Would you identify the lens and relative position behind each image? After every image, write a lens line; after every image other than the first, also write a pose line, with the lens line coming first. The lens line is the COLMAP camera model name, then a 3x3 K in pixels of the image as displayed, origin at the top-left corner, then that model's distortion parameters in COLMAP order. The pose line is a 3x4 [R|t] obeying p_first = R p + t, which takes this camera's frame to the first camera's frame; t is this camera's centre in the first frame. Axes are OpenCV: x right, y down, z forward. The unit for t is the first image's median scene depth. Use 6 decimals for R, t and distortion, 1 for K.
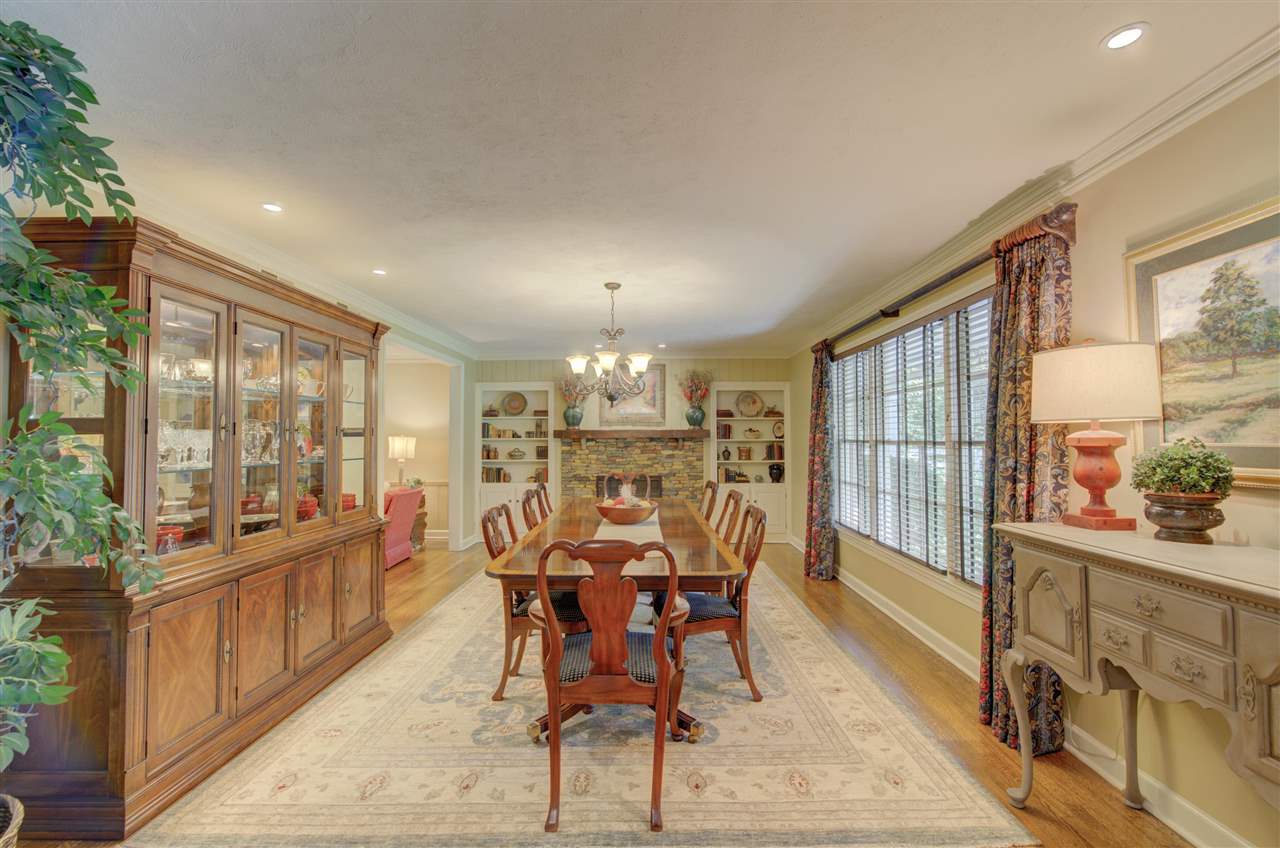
lens RADIAL K [[541.9, 0, 643.3], [0, 541.9, 426.1], [0, 0, 1]] dist [0.001777, -0.000716]
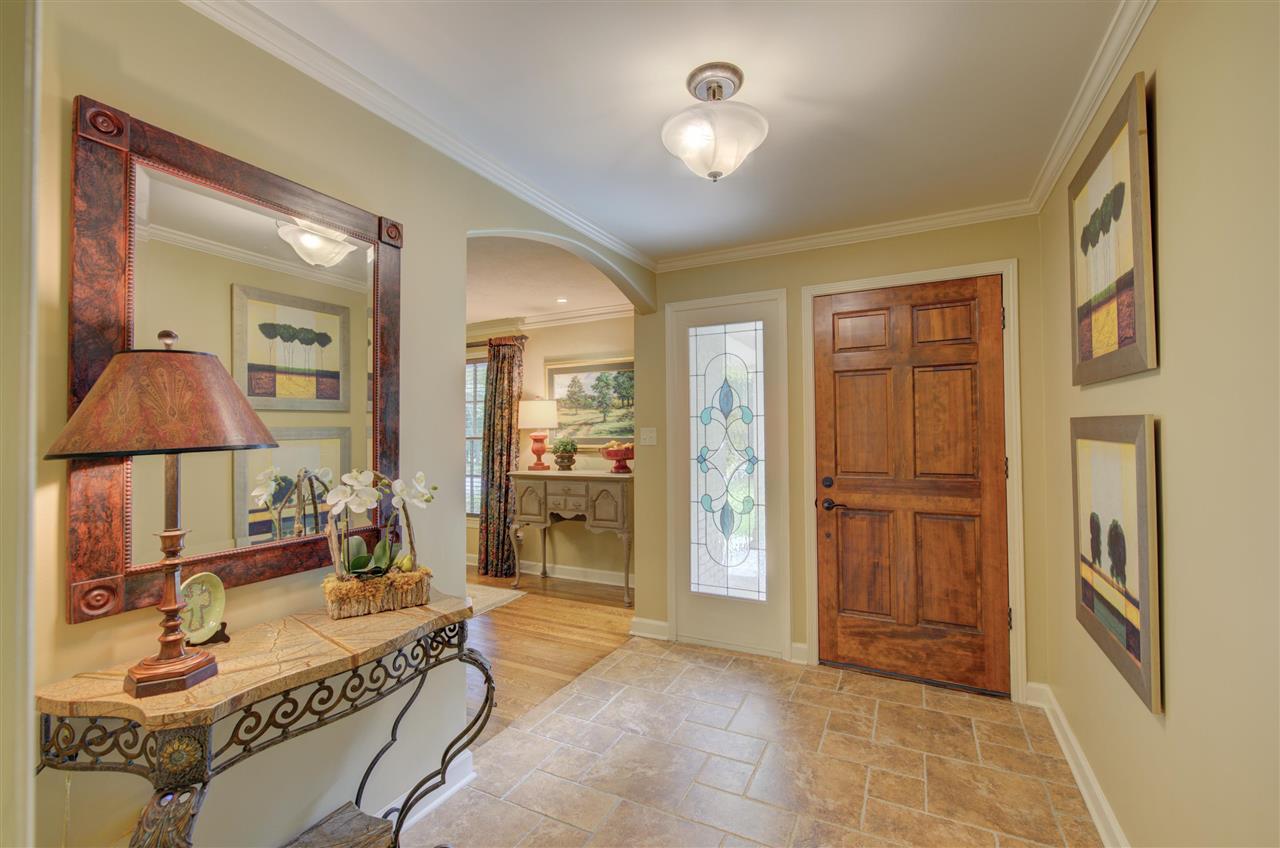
lens RADIAL K [[541.9, 0, 638.8], [0, 541.9, 423.6], [0, 0, 1]] dist [0.001777, -0.000716]
pose [[0.447475, 0.015713, 0.894158, -1.247629], [-0.016670, 0.999818, -0.009228, -0.017634], [-0.894141, -0.010777, 0.447656, -0.567505]]
